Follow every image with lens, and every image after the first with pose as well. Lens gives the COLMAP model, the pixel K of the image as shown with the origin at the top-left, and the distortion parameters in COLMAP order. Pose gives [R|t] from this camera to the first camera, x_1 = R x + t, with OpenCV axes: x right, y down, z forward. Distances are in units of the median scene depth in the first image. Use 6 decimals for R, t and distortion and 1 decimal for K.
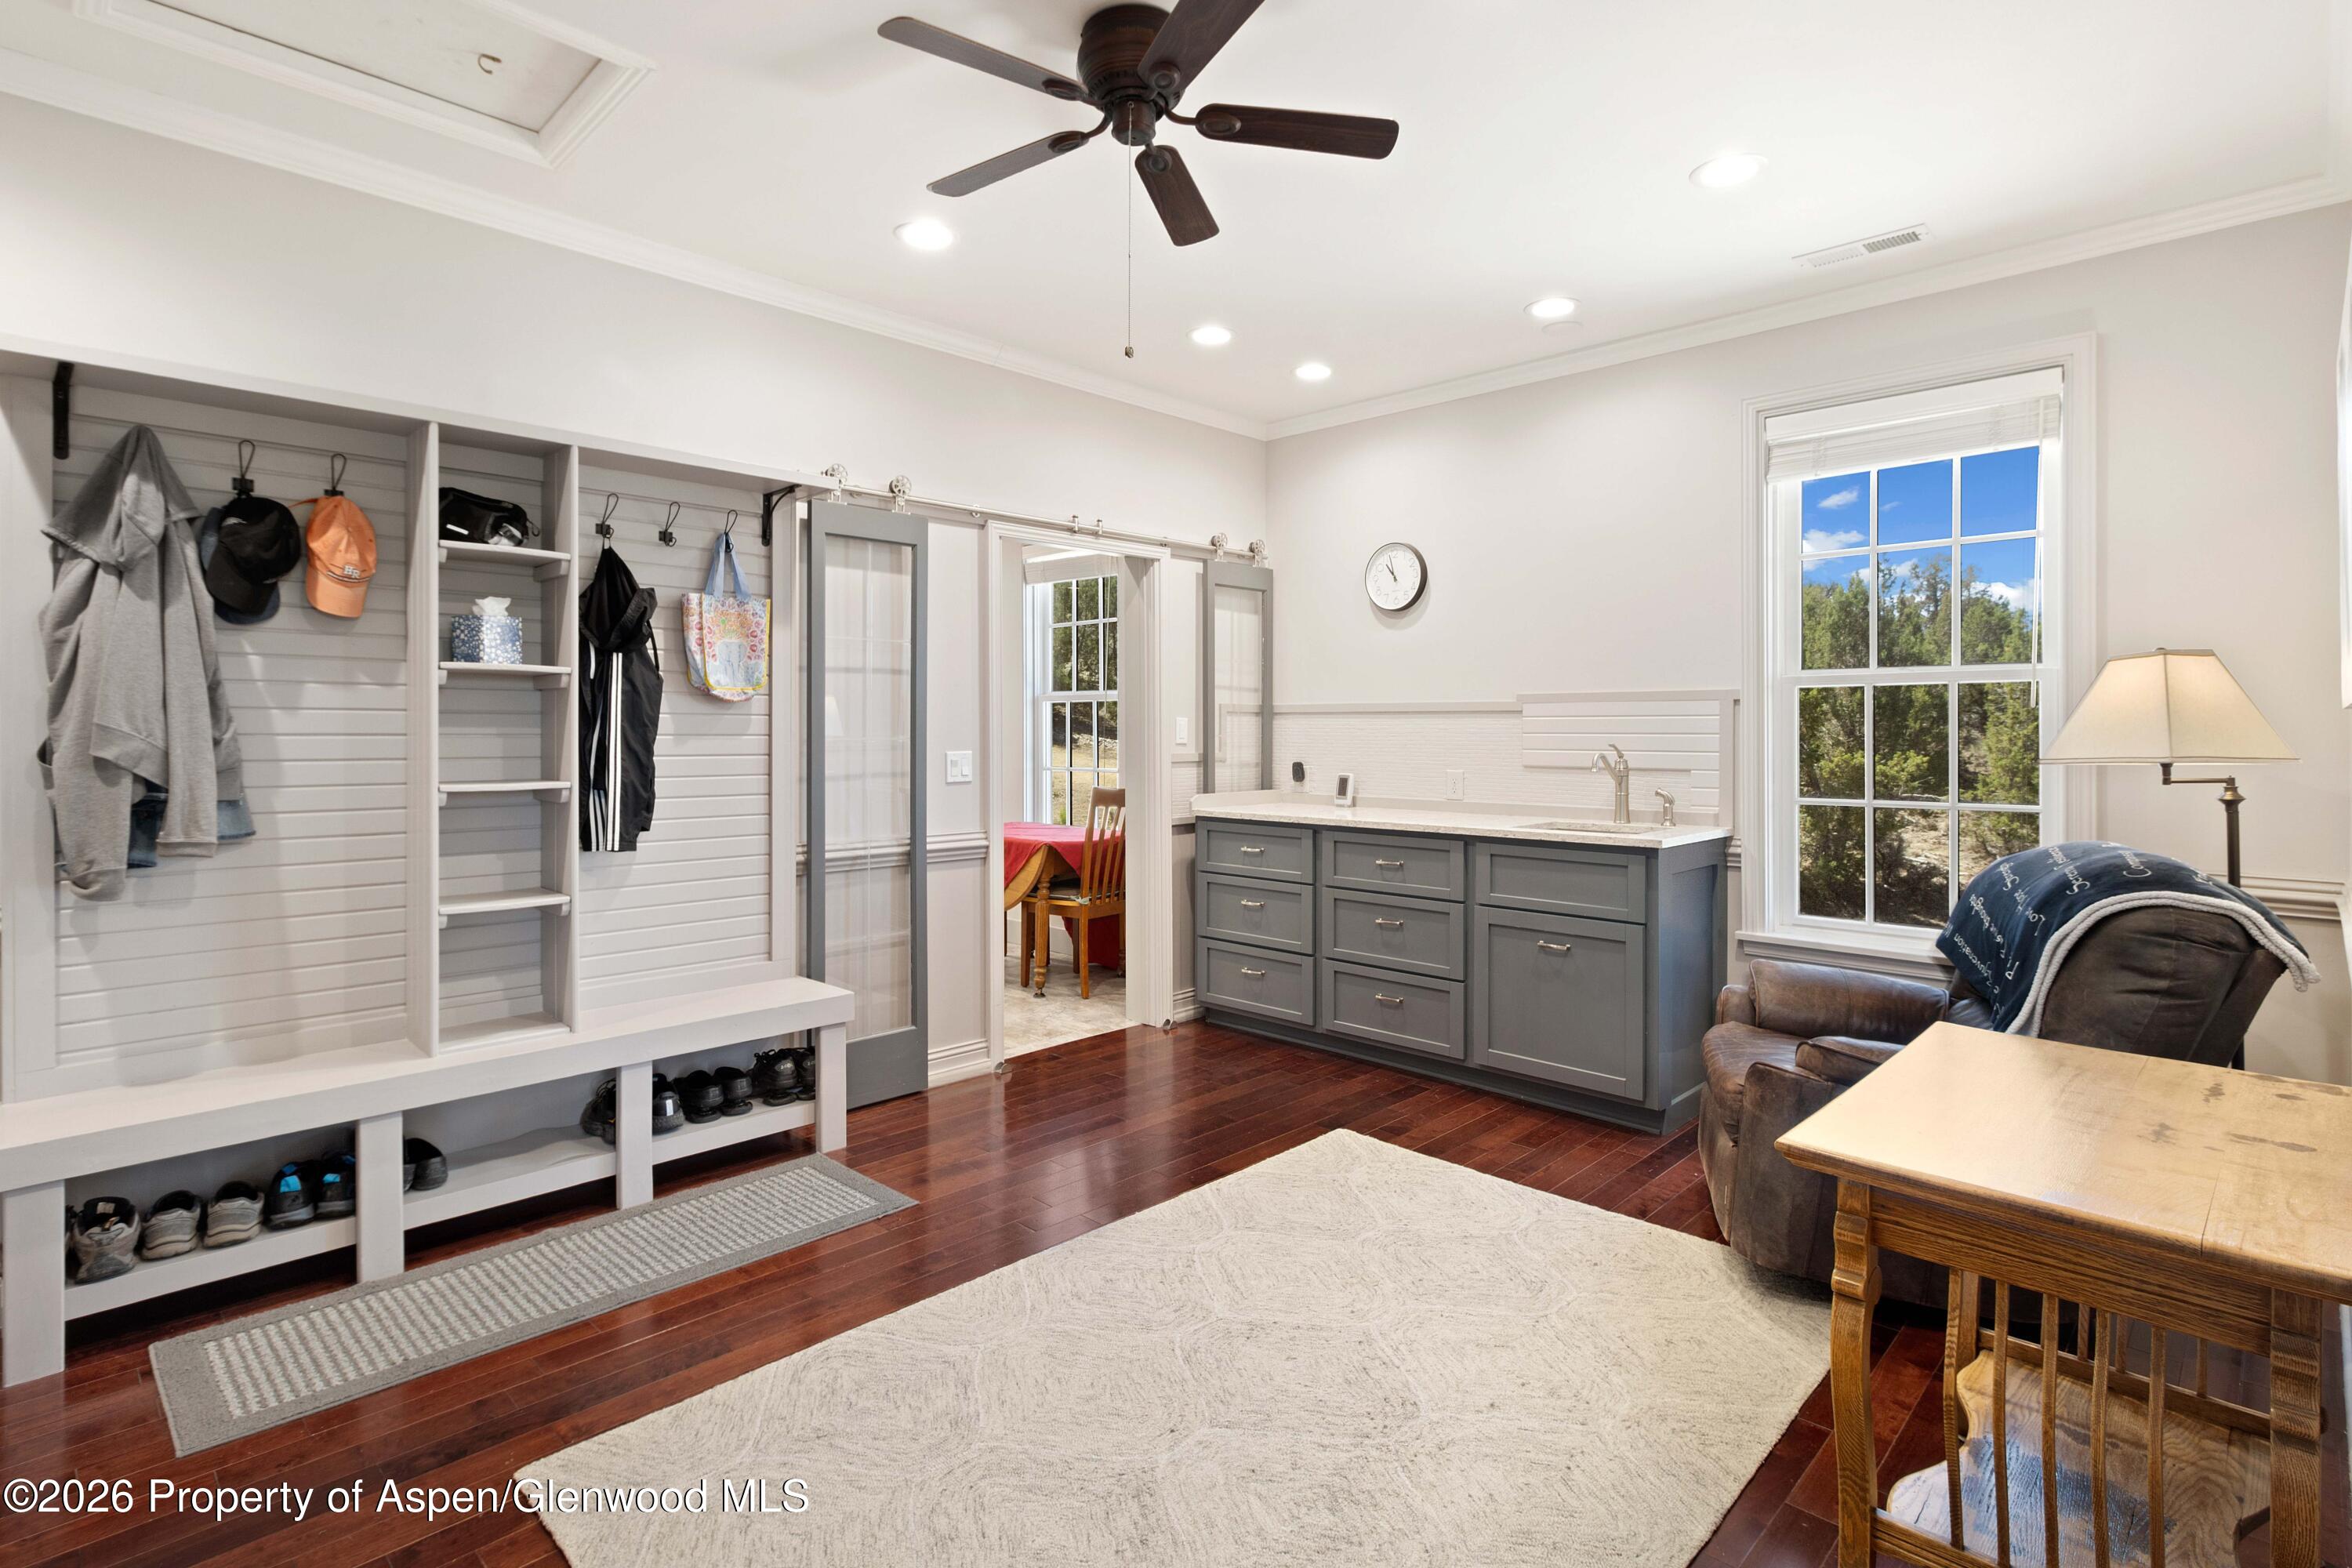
lens RADIAL K [[1151.5, 0, 1166.1], [0, 1151.5, 737.4], [0, 0, 1]] dist [0.001413, 0.000019]
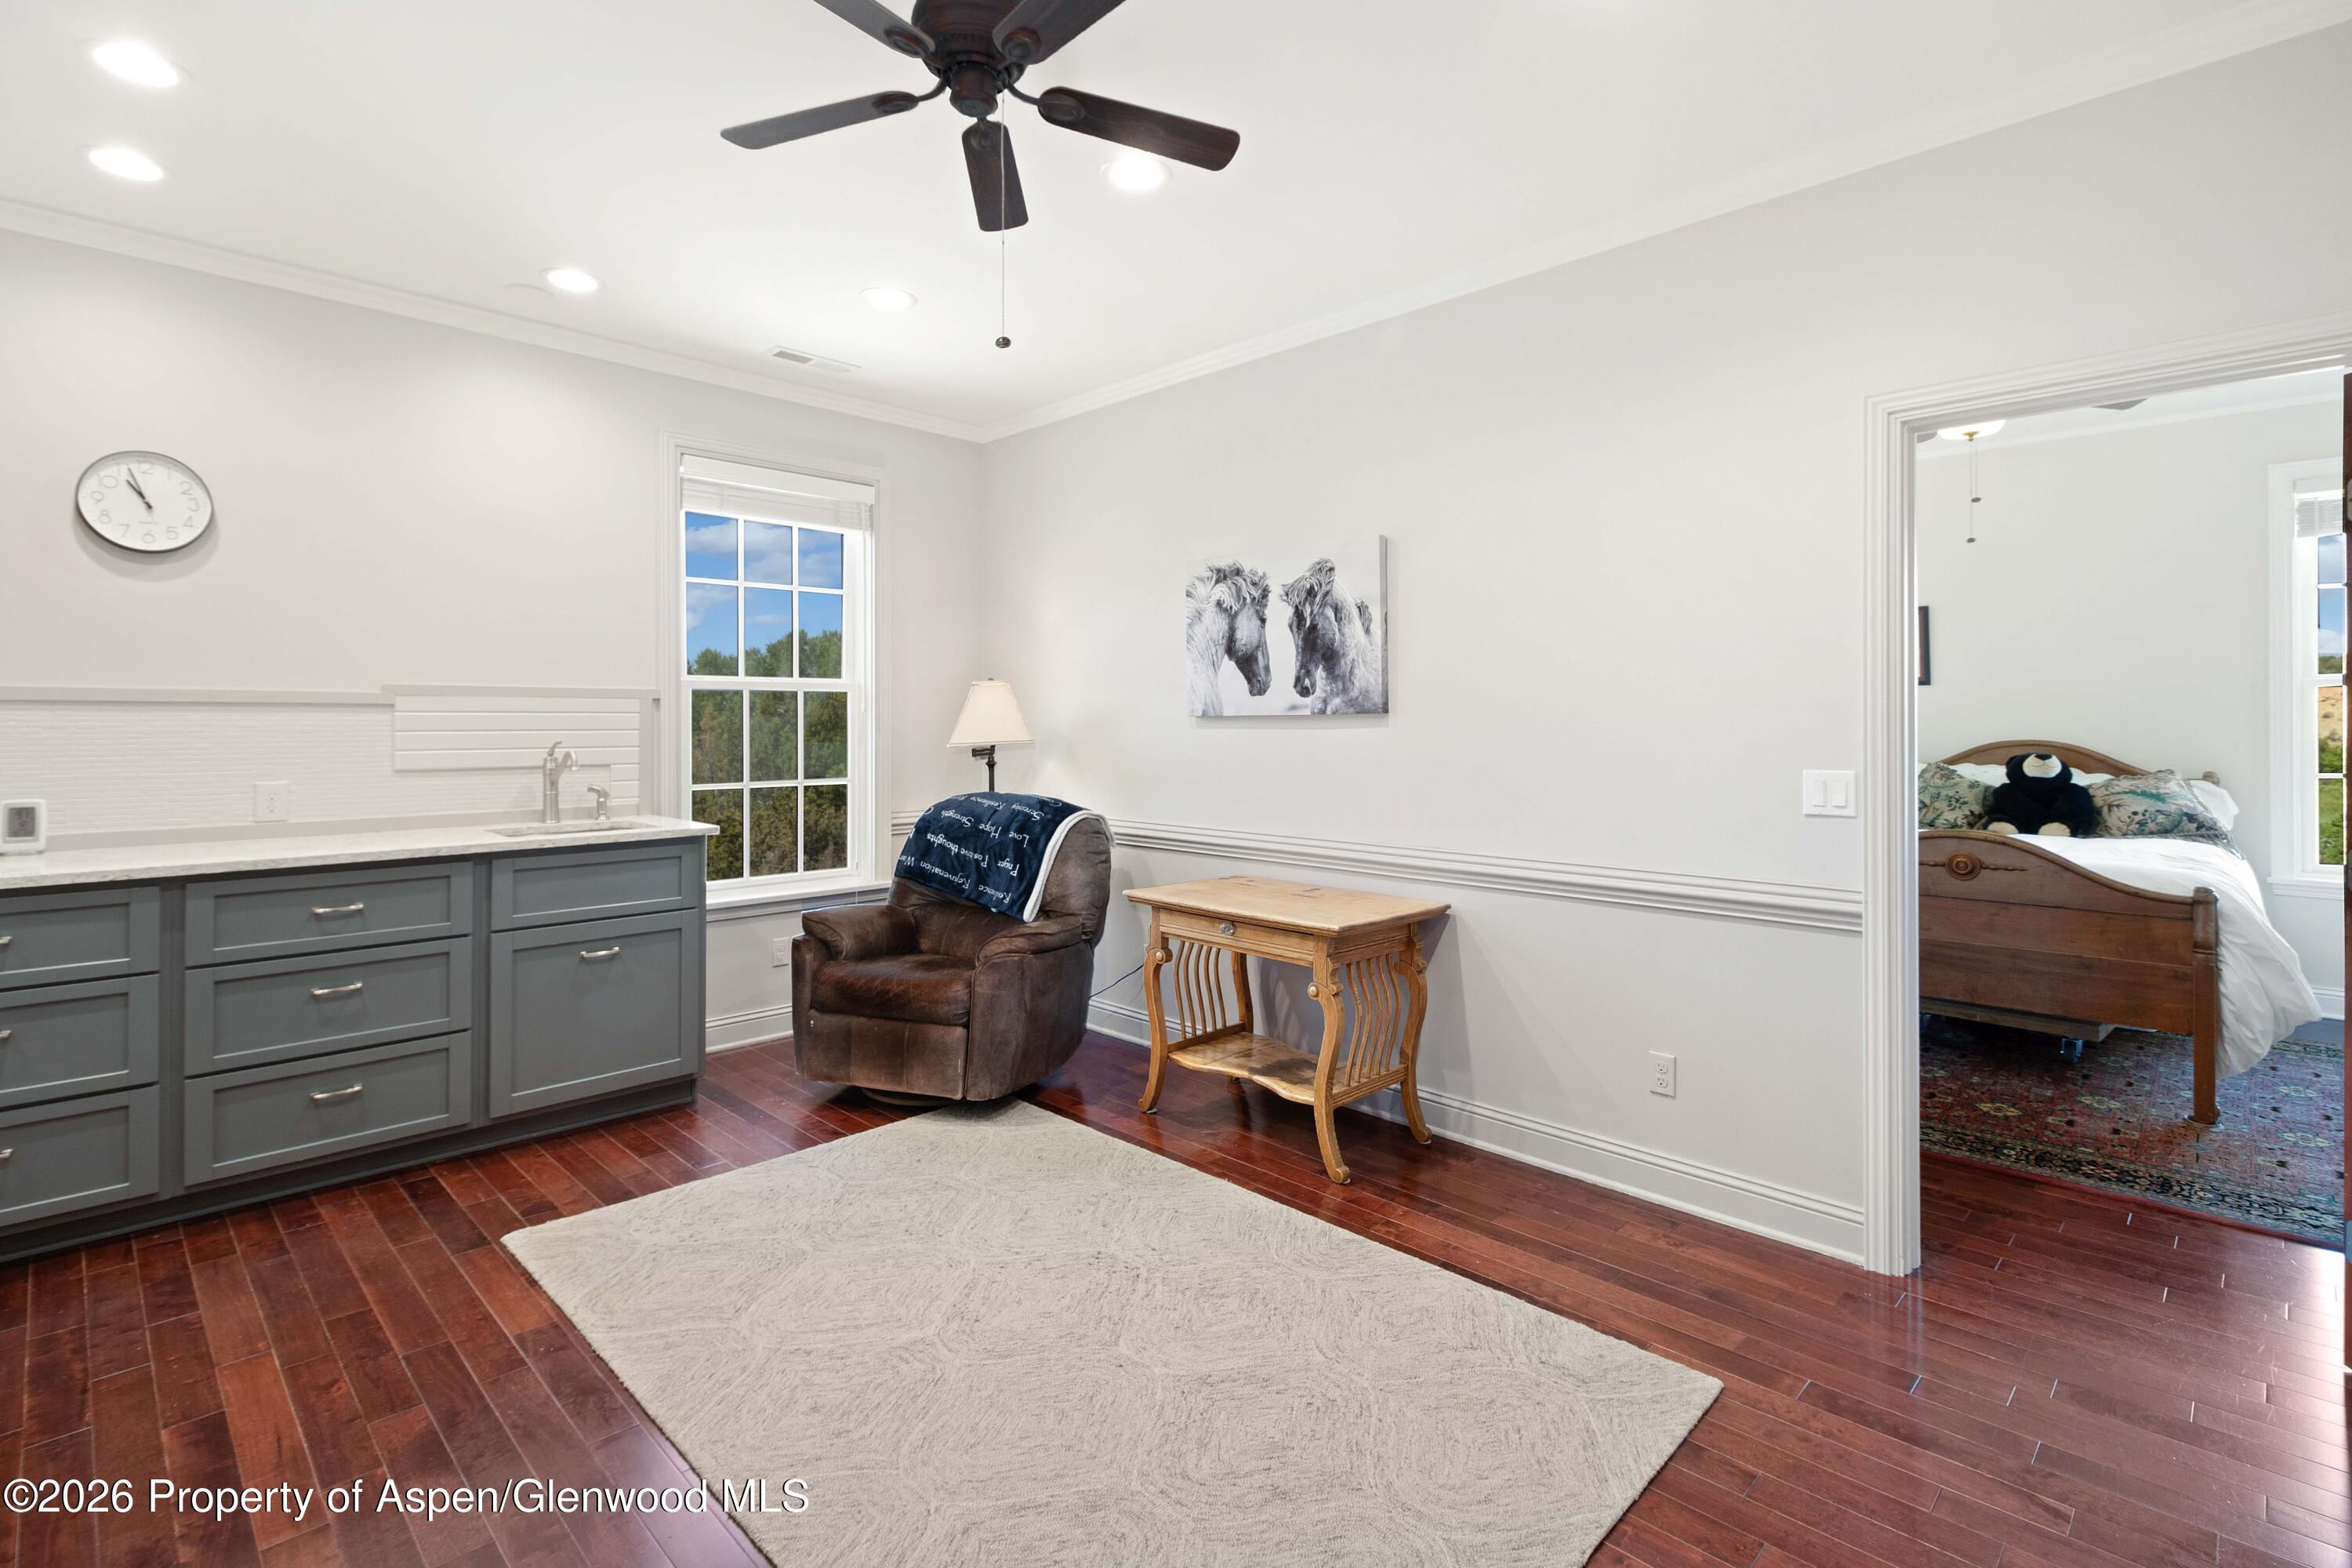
lens RADIAL K [[1095.4, 0, 1172.6], [0, 1095.4, 716.9], [0, 0, 1]] dist [0.019555, -0.015000]
pose [[0.003362, 0.004397, 0.999985, -0.584286], [0.007948, 0.999959, -0.004424, -0.007282], [-0.999963, 0.007963, 0.003327, 0.524408]]
